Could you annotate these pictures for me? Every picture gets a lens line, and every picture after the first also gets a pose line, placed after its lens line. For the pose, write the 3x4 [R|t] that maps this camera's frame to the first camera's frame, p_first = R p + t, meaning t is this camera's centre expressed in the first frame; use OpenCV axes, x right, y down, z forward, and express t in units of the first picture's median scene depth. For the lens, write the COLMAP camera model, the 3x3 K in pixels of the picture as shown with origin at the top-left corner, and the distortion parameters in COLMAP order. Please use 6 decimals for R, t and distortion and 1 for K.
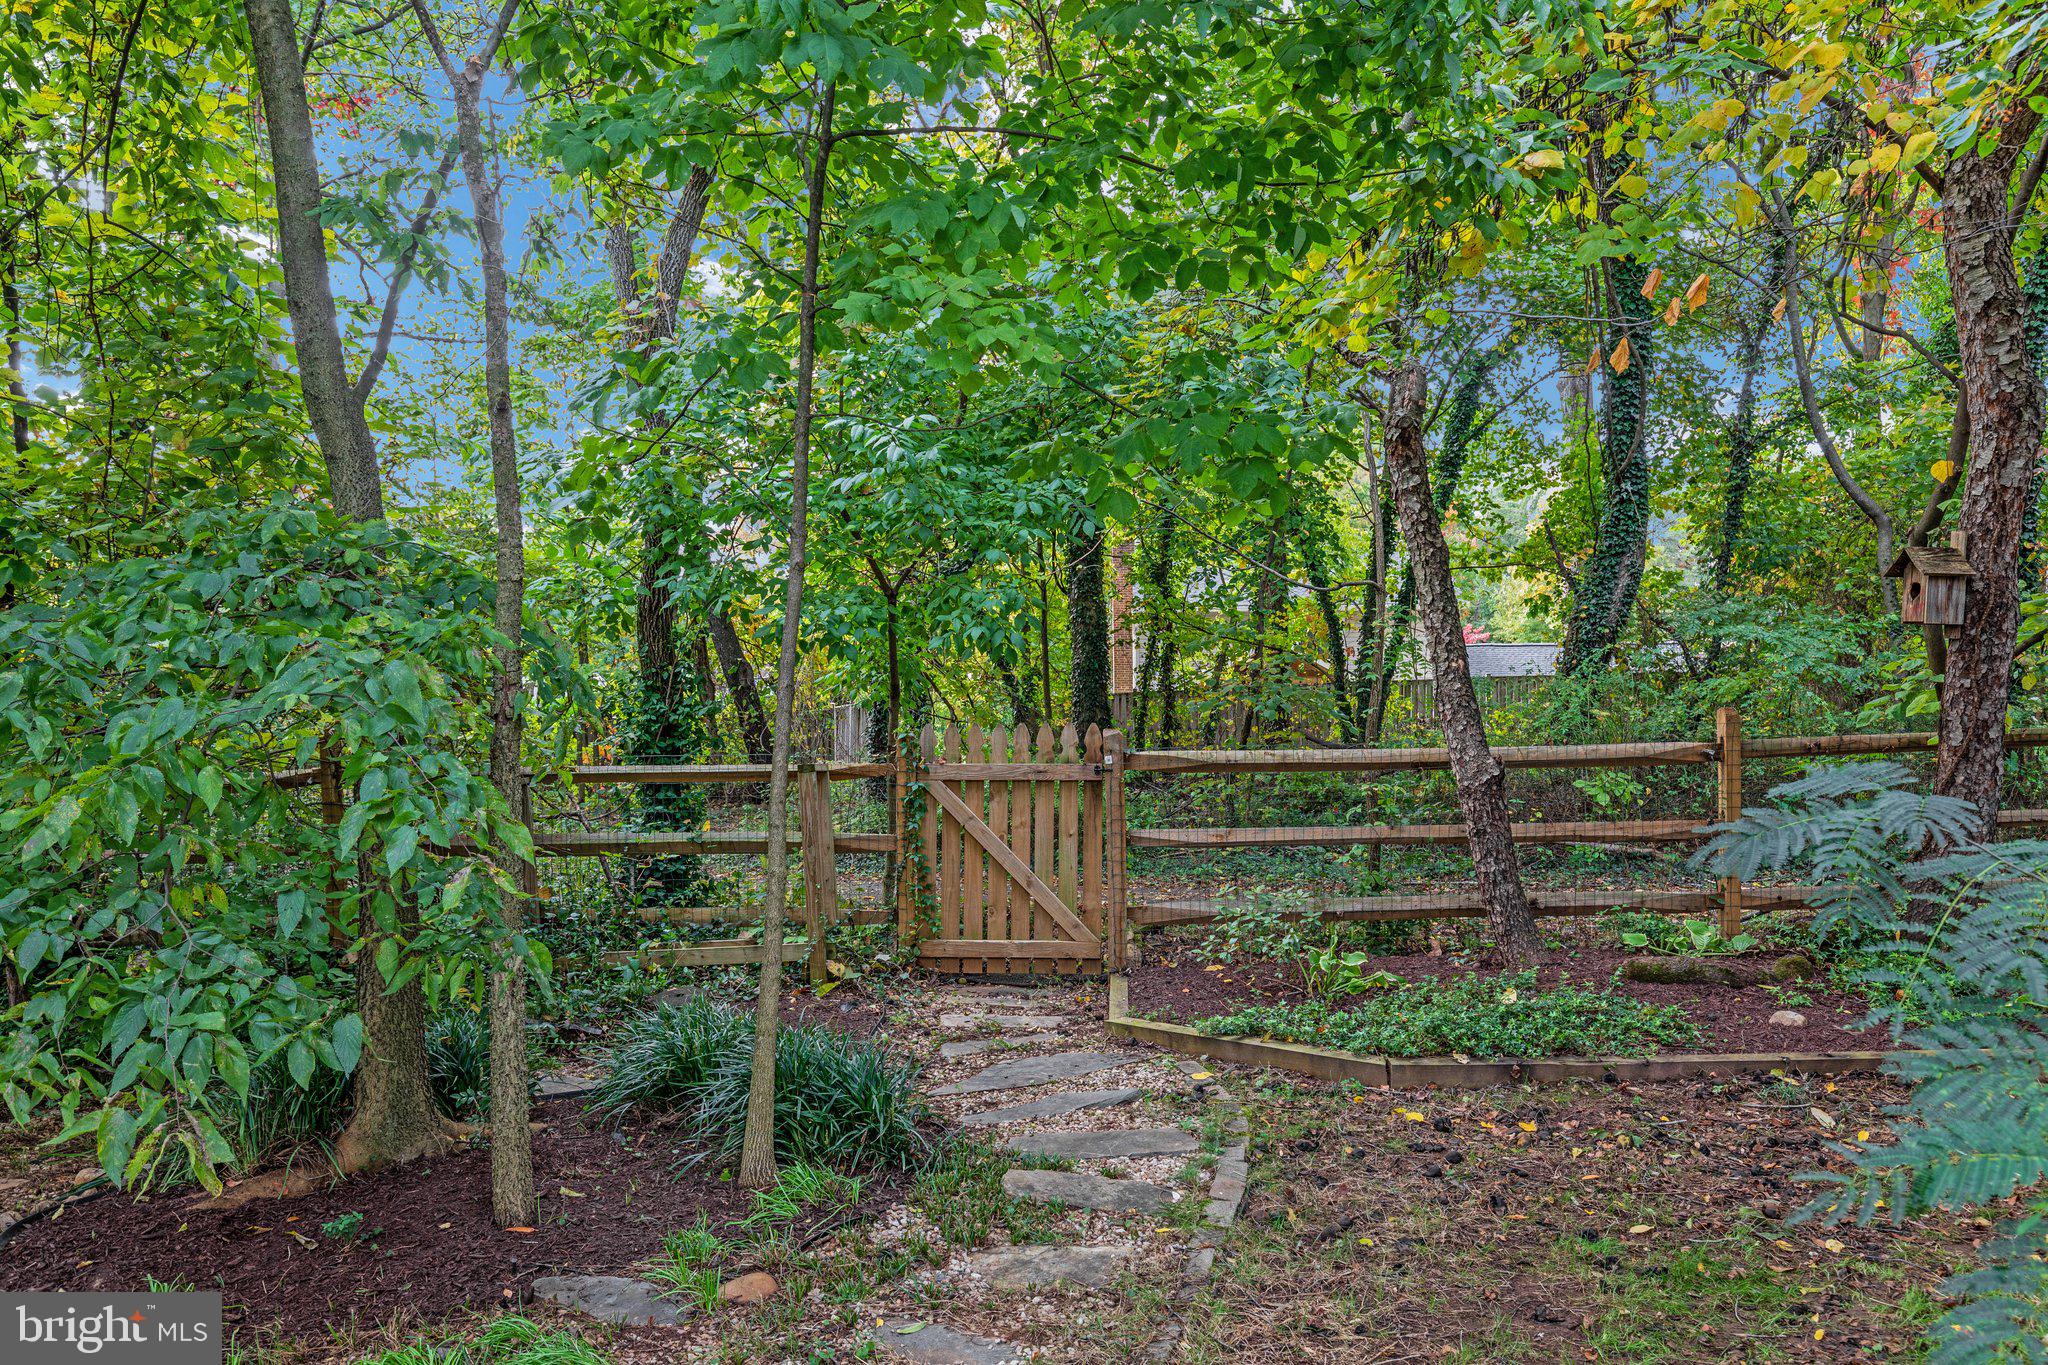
lens RADIAL K [[1658.2, 0, 1023.5], [0, 1658.2, 688.9], [0, 0, 1]] dist [0.007682, 0.001940]
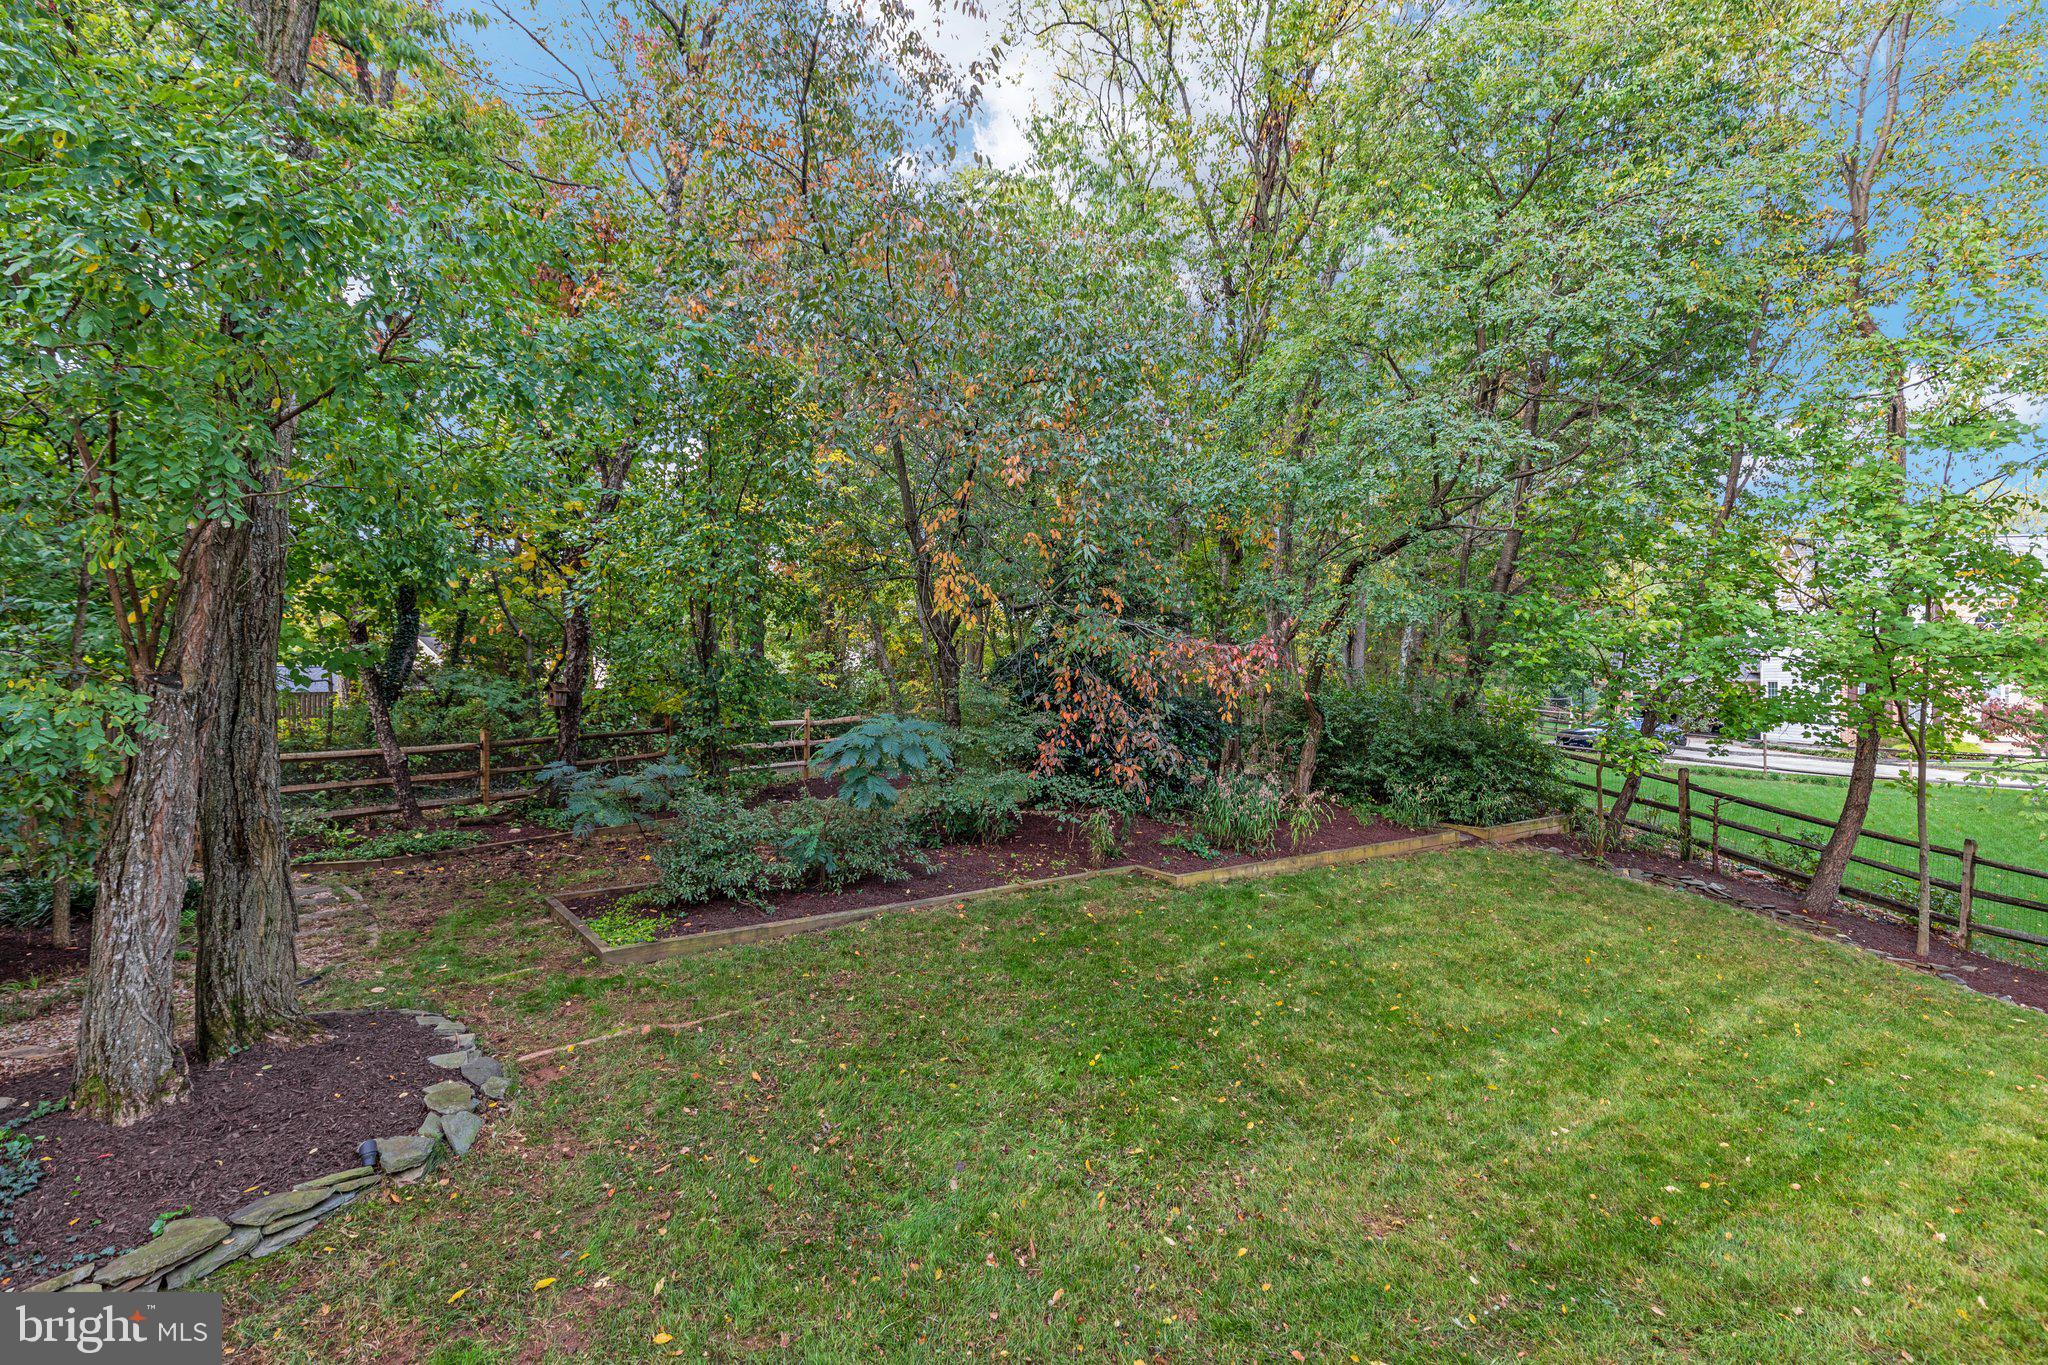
lens RADIAL K [[996.5, 0, 1022.0], [0, 996.5, 687.8], [0, 0, 1]] dist [0.002516, 0.000101]
pose [[0.573874, 0.003458, 0.818937, -0.489627], [-0.007792, 0.999969, 0.001238, -0.078796], [-0.818907, -0.007091, 0.573883, -0.801044]]
